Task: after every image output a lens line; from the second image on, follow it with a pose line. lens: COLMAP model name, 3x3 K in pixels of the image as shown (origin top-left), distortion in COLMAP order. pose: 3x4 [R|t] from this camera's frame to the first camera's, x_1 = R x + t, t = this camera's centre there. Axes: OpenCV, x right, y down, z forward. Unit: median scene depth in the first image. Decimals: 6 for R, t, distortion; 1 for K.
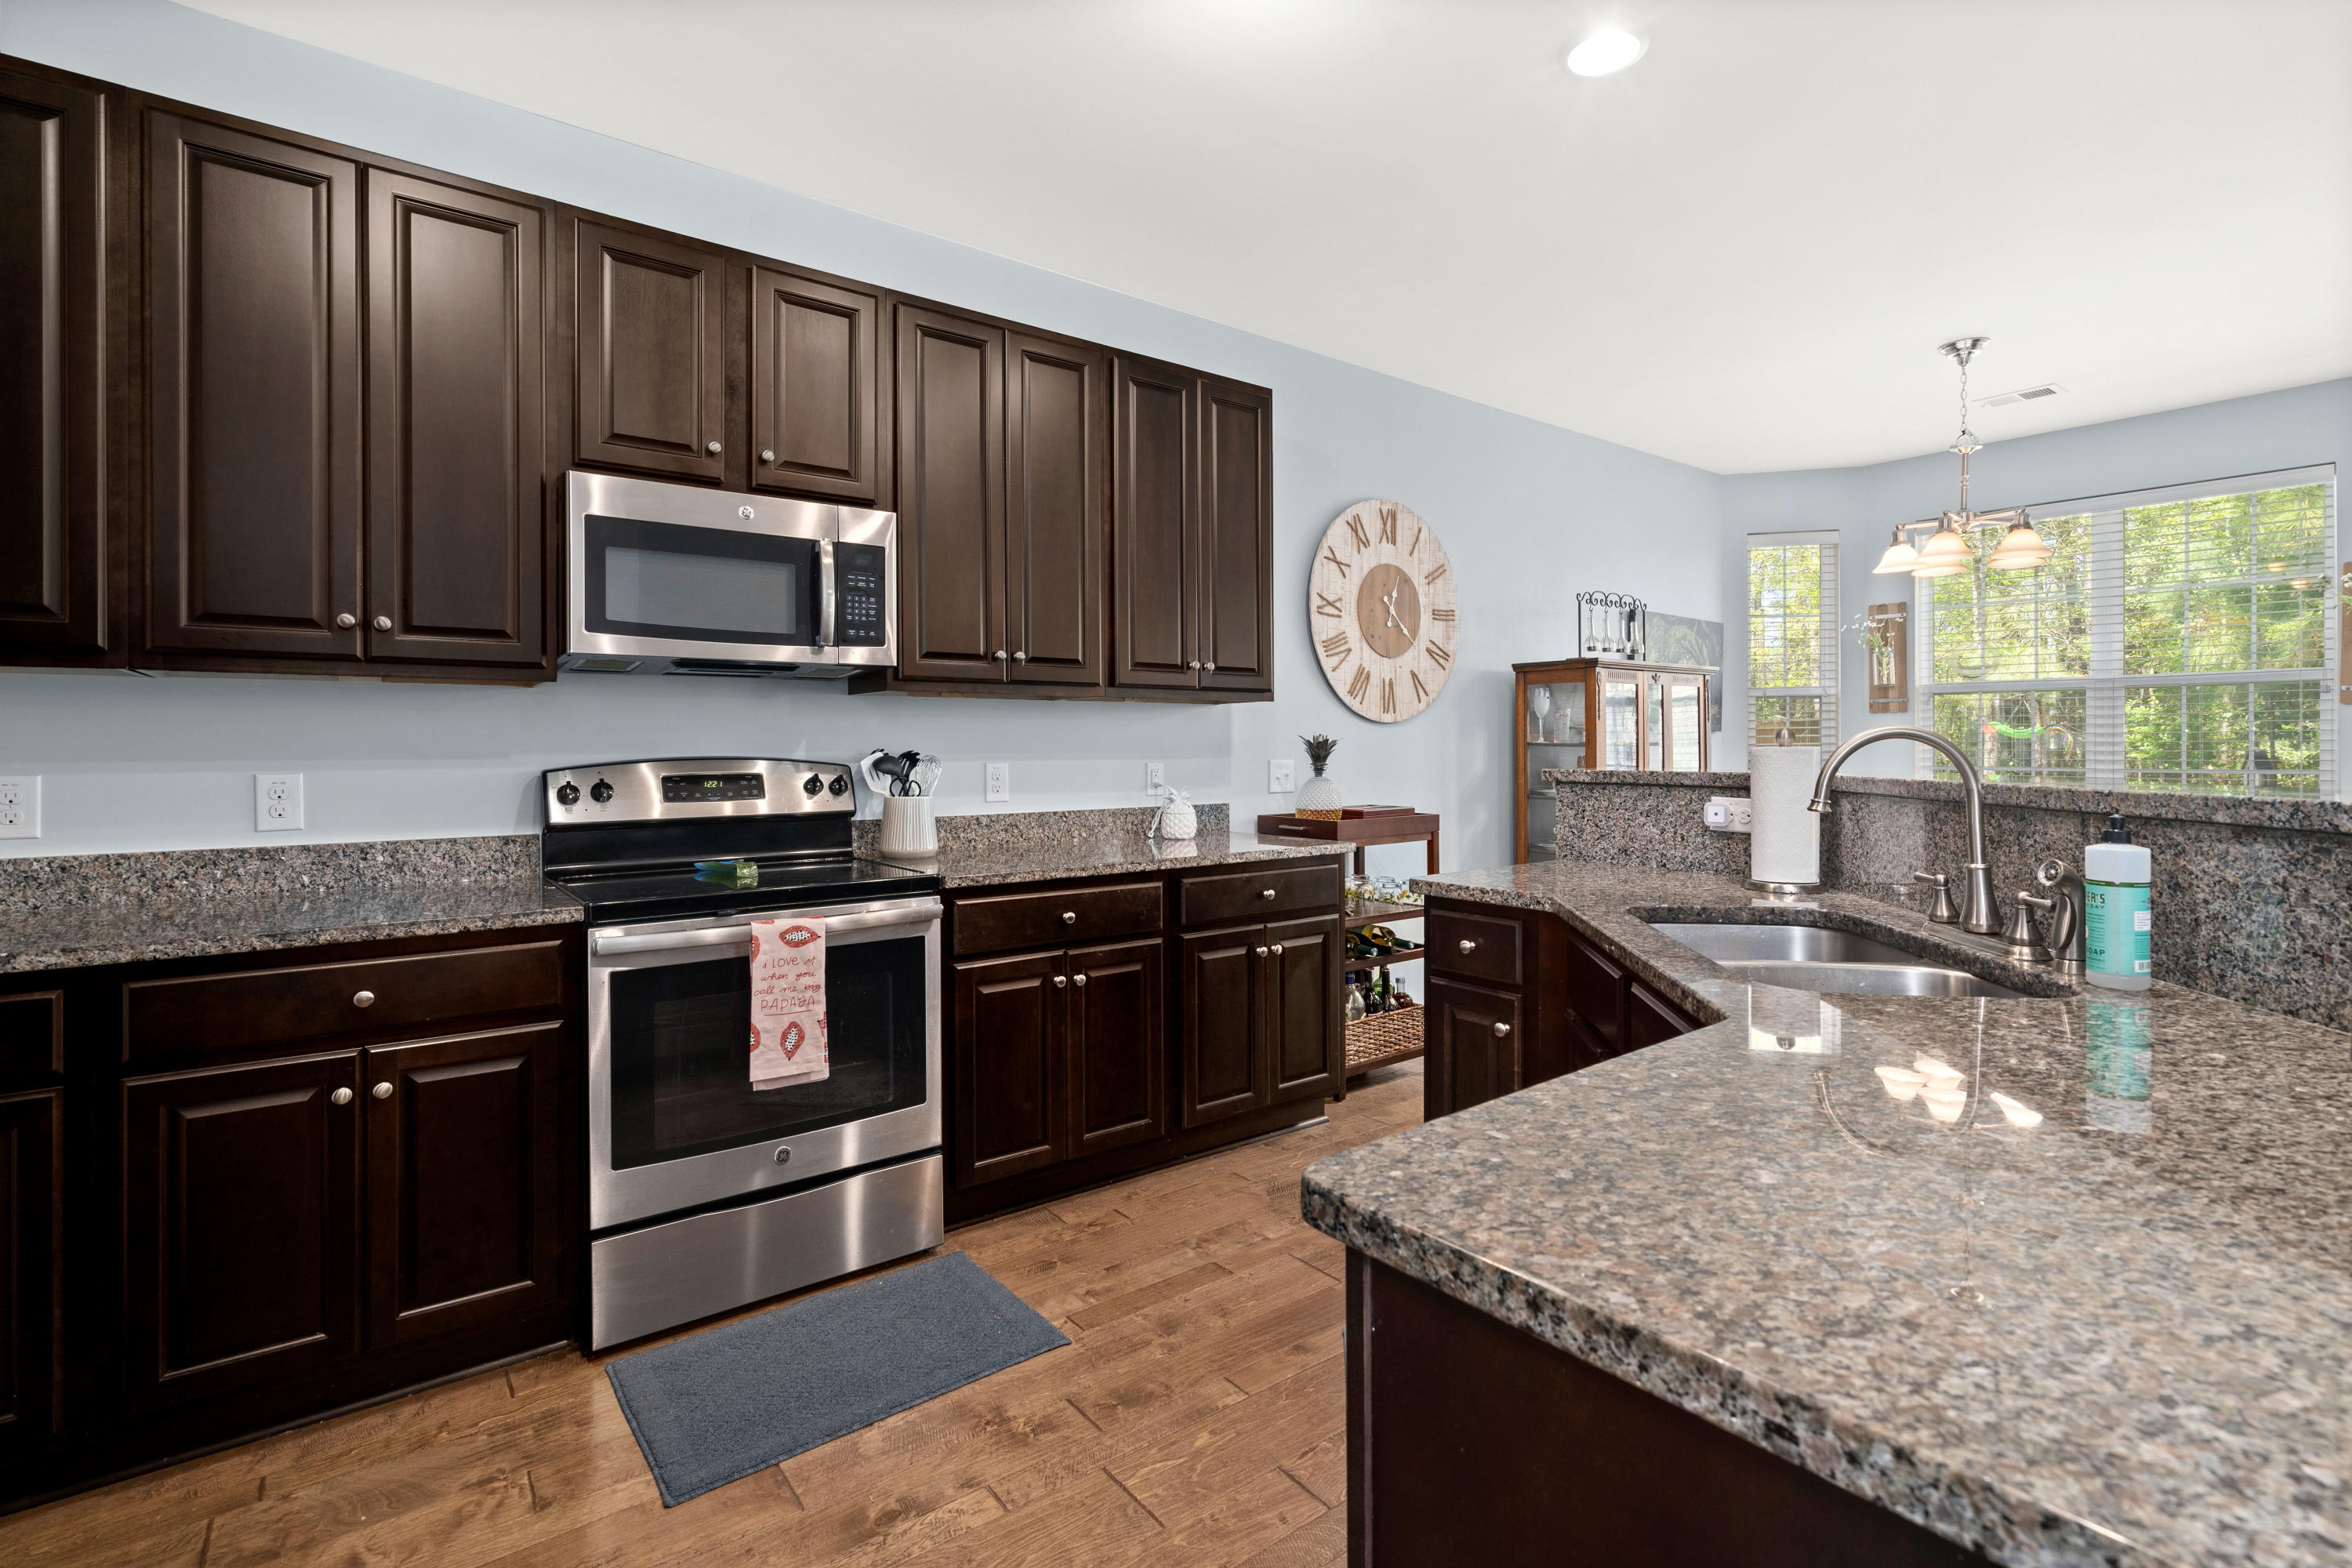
lens RADIAL K [[1091.3, 0, 1176.5], [0, 1091.3, 736.2], [0, 0, 1]] dist [-0.003150, 0.000341]
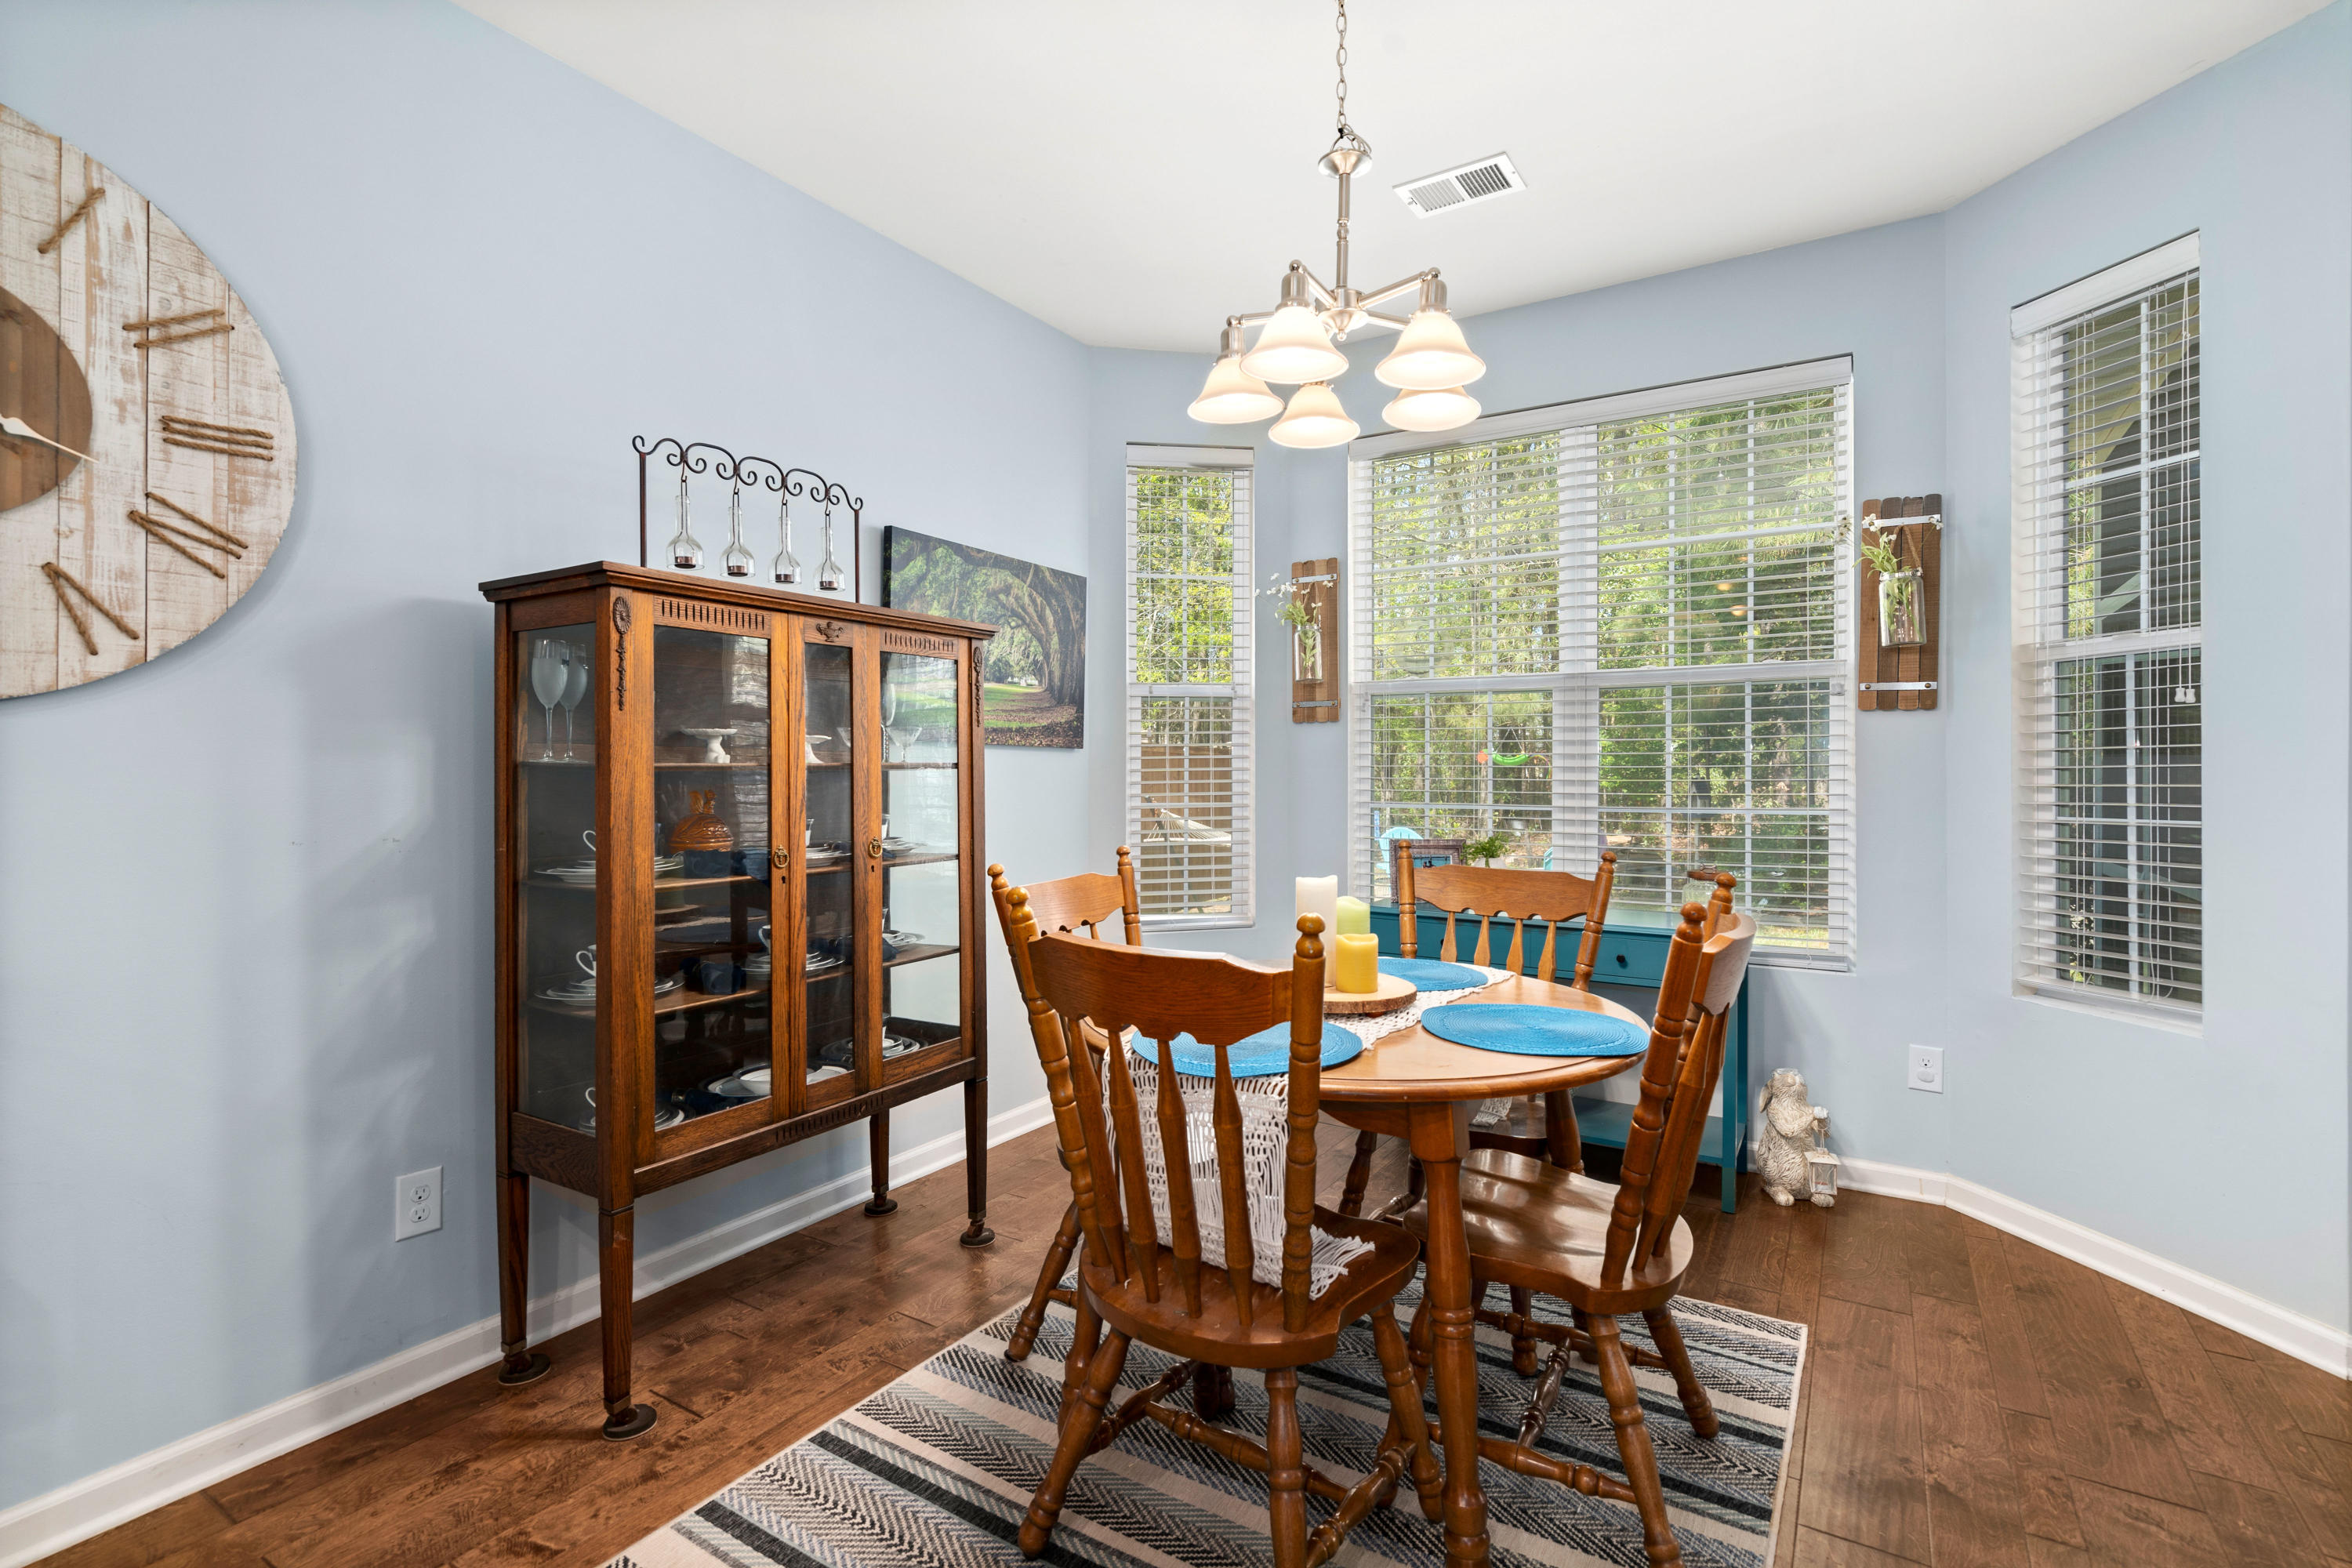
lens RADIAL K [[1103.2, 0, 1177.1], [0, 1103.2, 763.3], [0, 0, 1]] dist [-0.000241, -0.000032]
pose [[0.937620, 0.005049, 0.347624, 0.453731], [-0.005254, 0.999986, -0.000352, 0.005653], [-0.347621, -0.001497, 0.937634, 0.526879]]
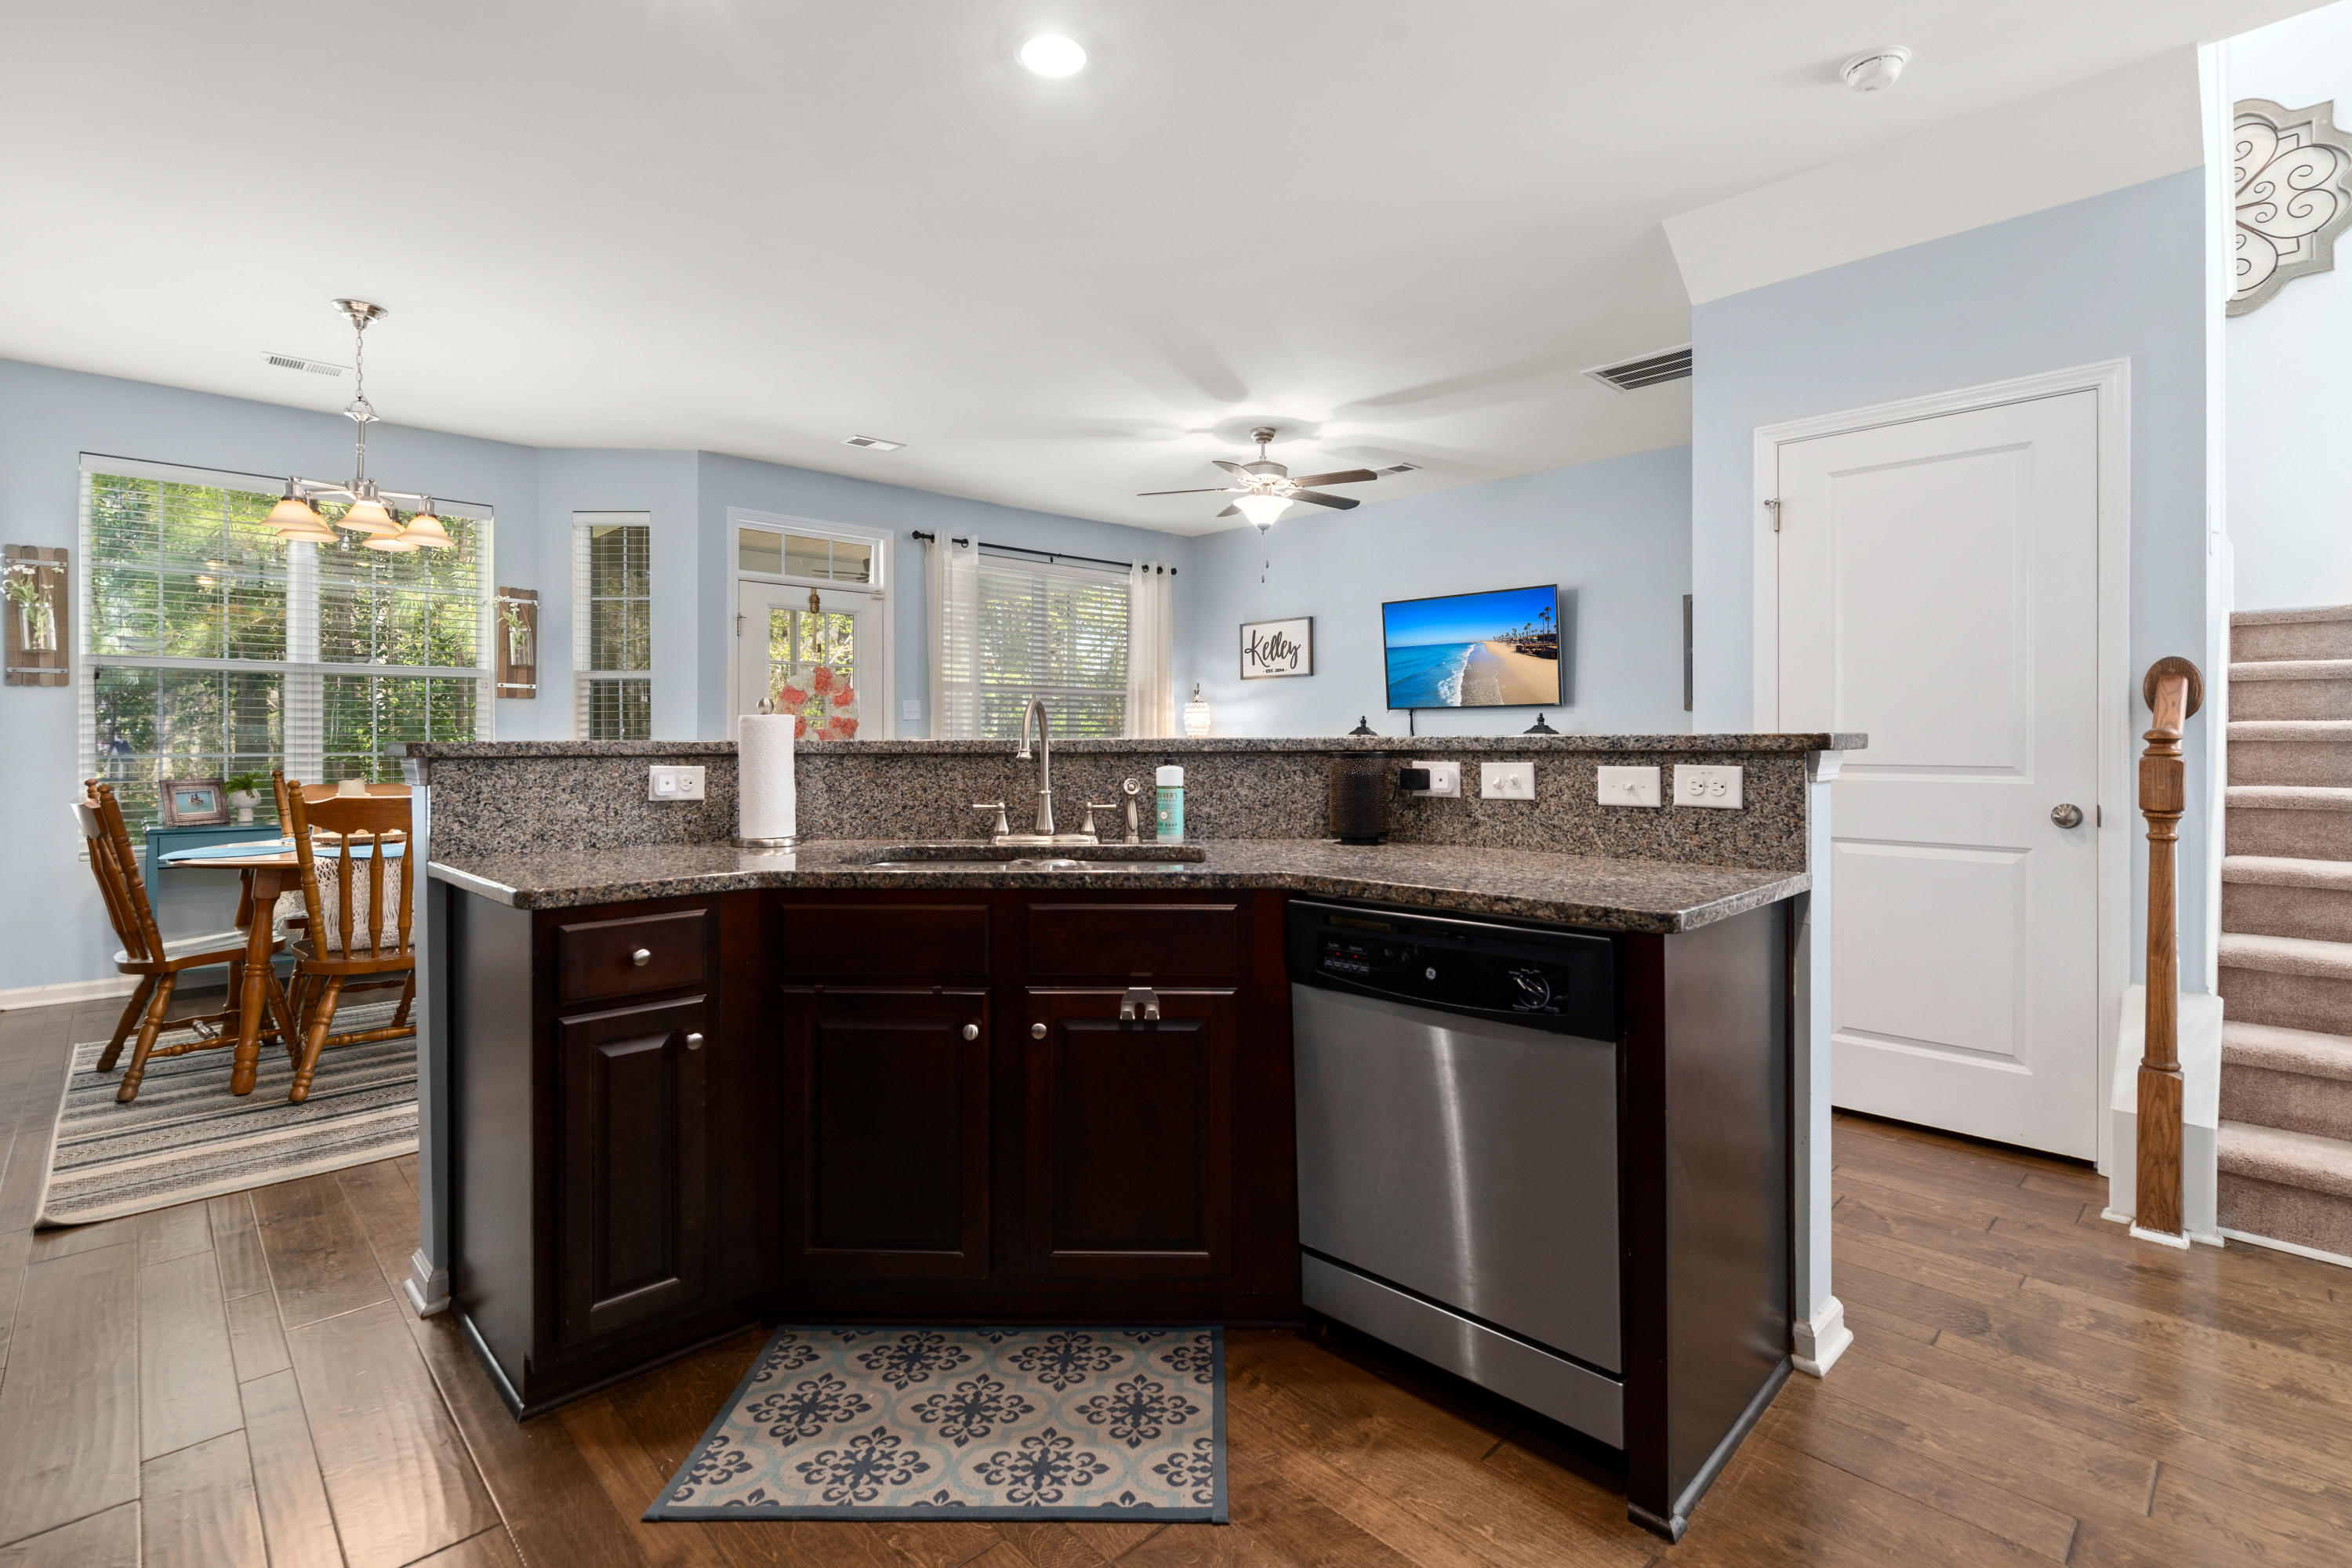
lens RADIAL K [[1071.1, 0, 1195.9], [0, 1071.1, 761.9], [0, 0, 1]] dist [-0.006329, 0.000179]
pose [[-0.132138, -0.019712, 0.991035, -0.293638], [-0.006289, 0.999799, 0.019047, 0.017451], [-0.991211, -0.003715, -0.132236, 0.369237]]
